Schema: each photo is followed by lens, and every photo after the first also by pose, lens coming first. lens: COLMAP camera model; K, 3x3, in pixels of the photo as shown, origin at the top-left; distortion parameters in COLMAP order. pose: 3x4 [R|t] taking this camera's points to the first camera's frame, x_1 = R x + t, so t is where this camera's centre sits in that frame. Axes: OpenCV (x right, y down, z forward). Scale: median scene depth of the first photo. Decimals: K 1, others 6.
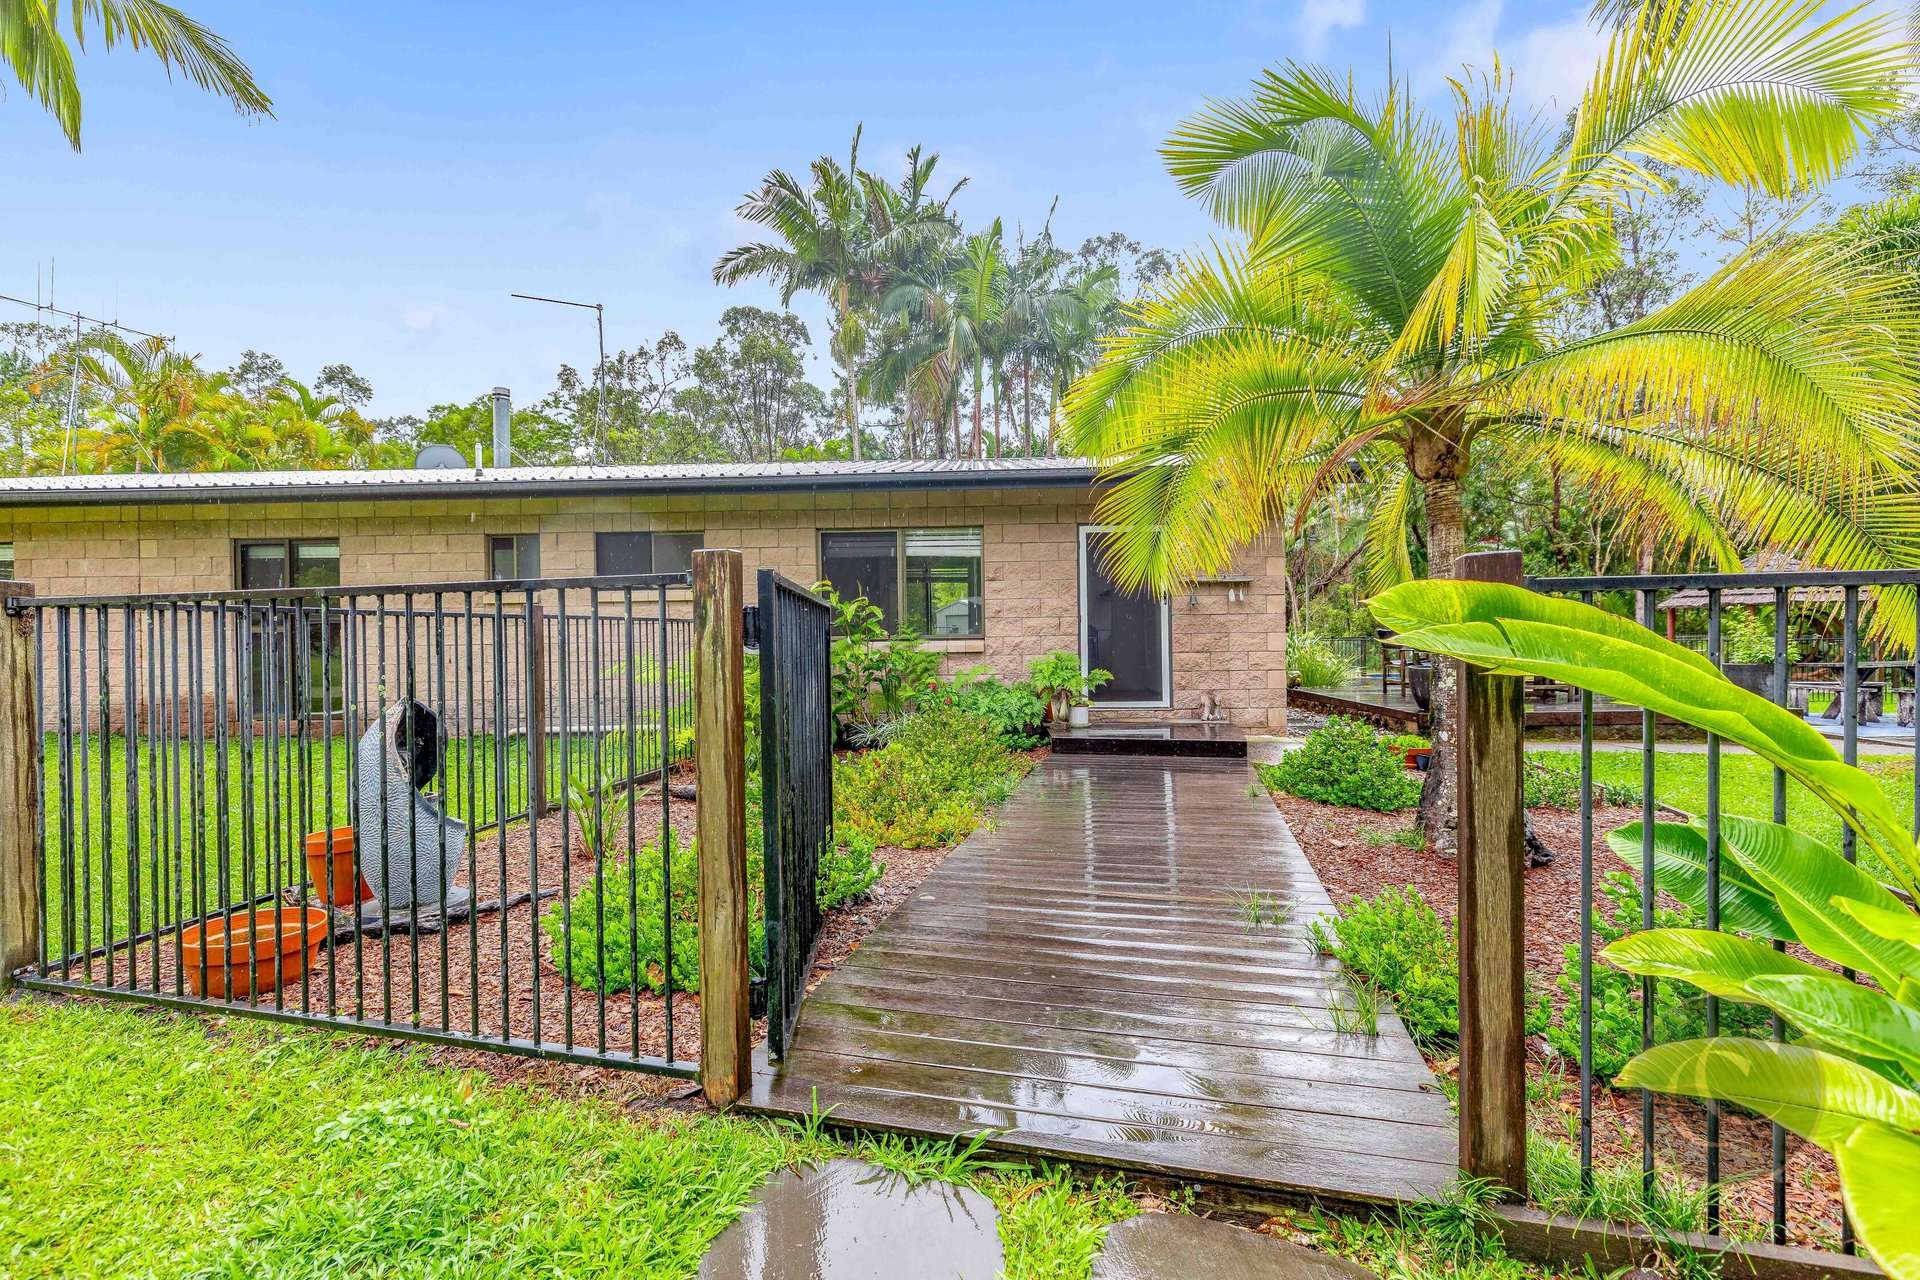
lens RADIAL K [[858.7, 0, 960.0], [0, 858.7, 640.0], [0, 0, 1]] dist [0.002759, 0.000555]
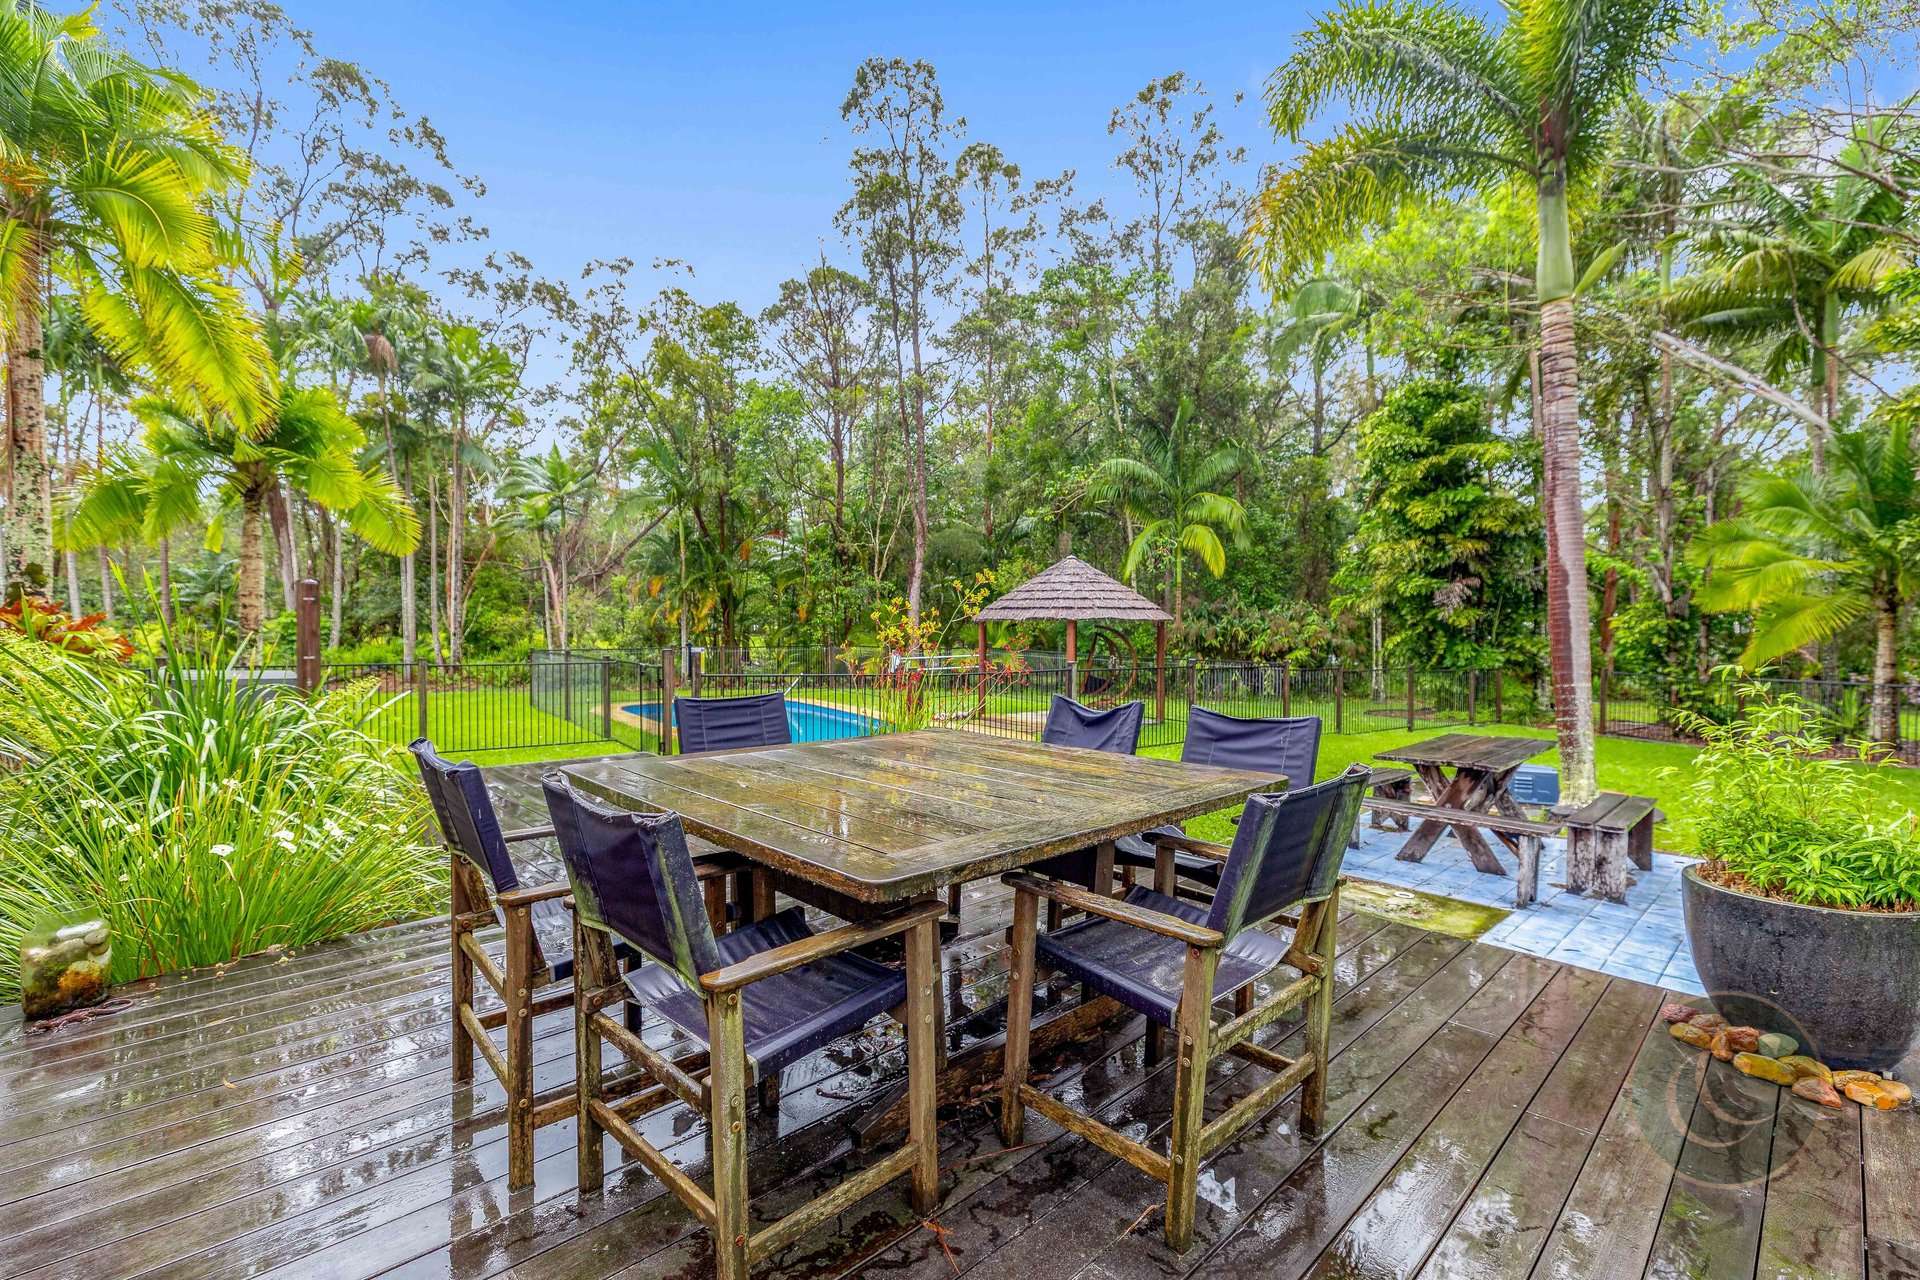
lens RADIAL K [[858.7, 0, 960.0], [0, 858.7, 640.0], [0, 0, 1]] dist [0.002759, 0.000555]
pose [[0.712859, 0.007395, 0.701268, 0.146713], [-0.010995, 0.999939, 0.000632, -0.011779], [-0.701221, -0.008161, 0.712897, 0.260911]]
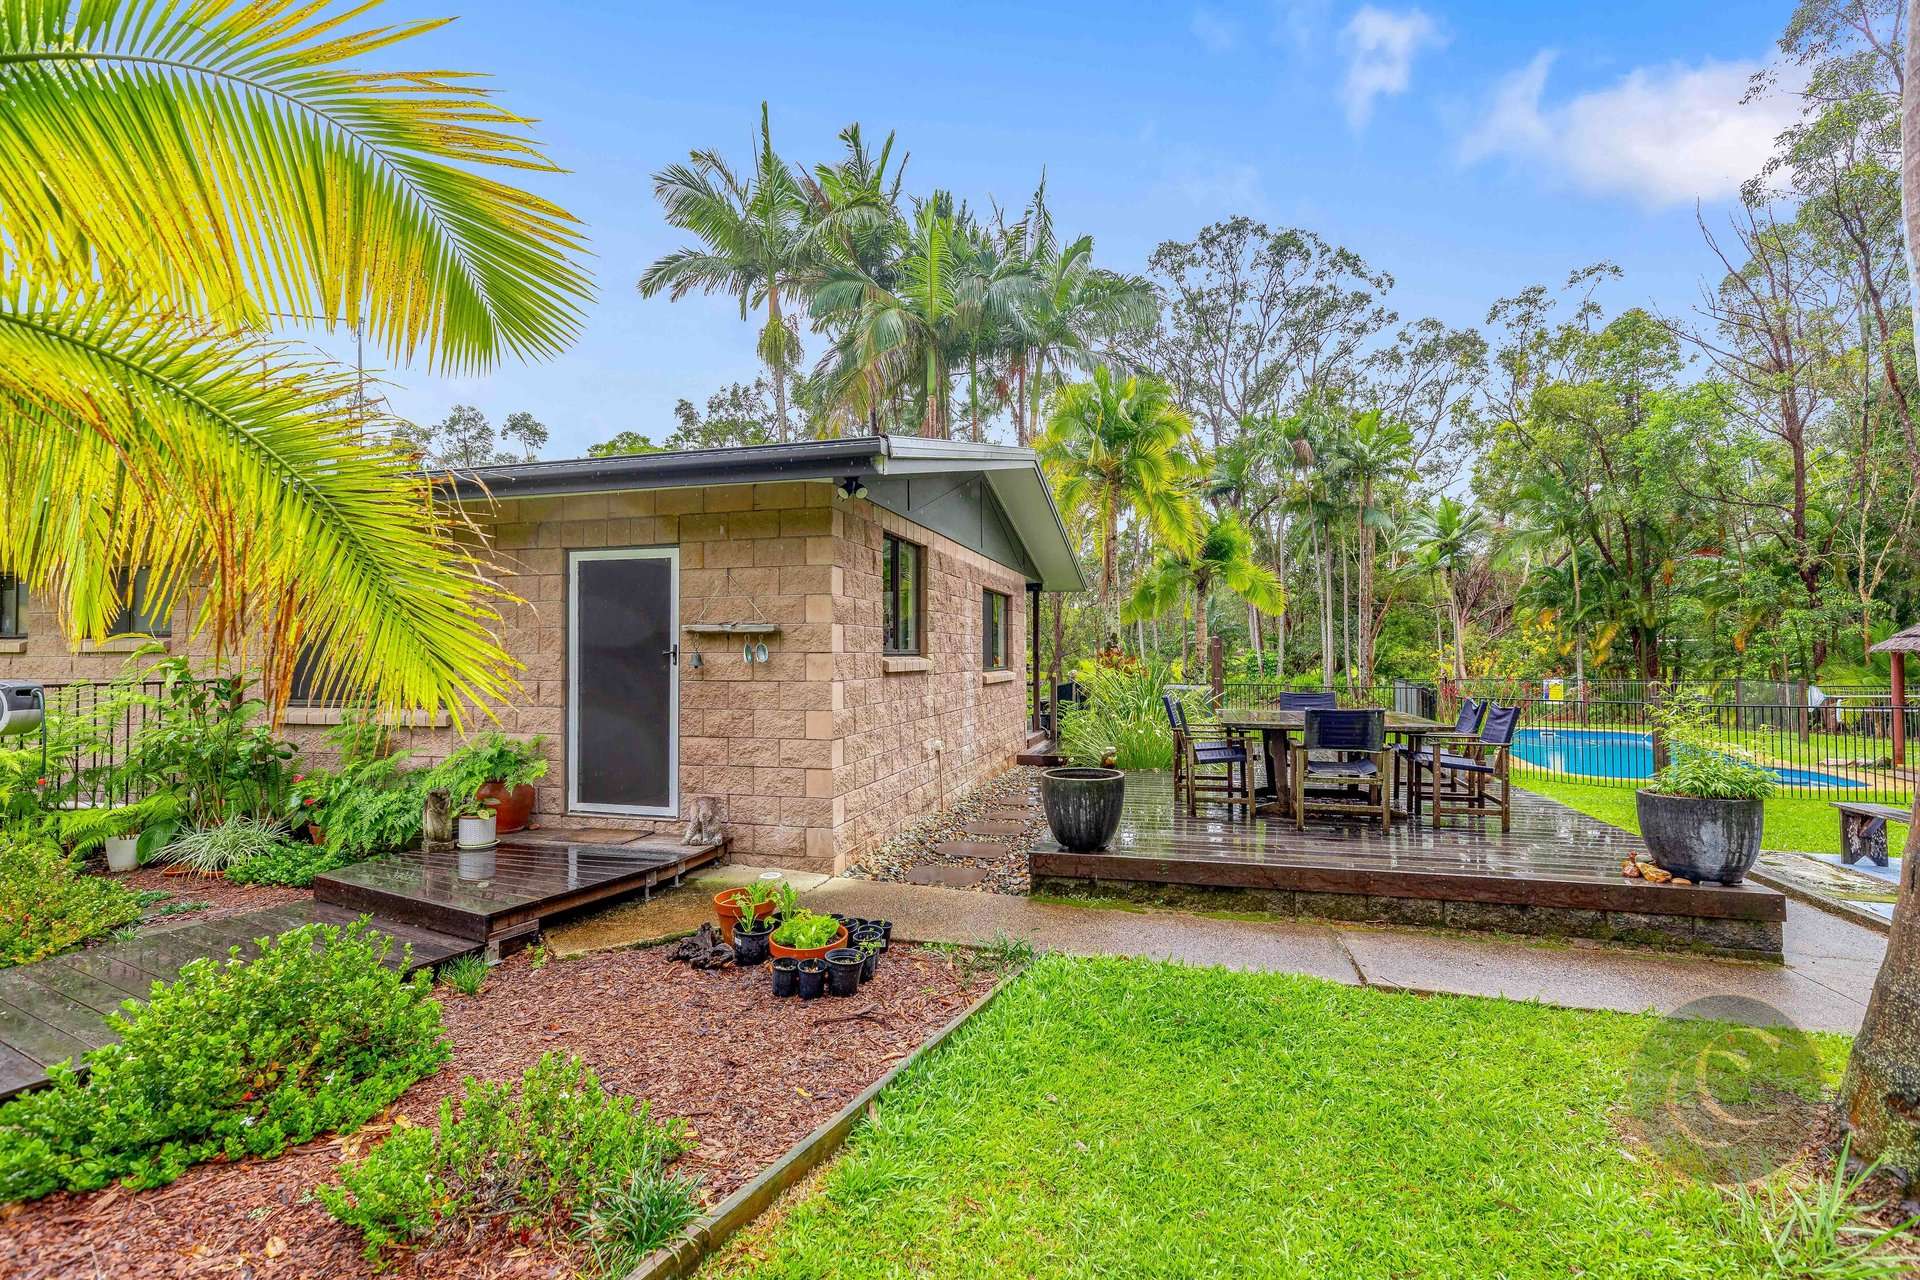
lens RADIAL K [[858.7, 0, 960.0], [0, 858.7, 640.0], [0, 0, 1]] dist [0.002759, 0.000555]
pose [[0.971667, 0.006939, -0.236250, 0.161705], [-0.012775, 0.999650, -0.023180, -0.012552], [0.236007, 0.025541, 0.971416, 0.102632]]
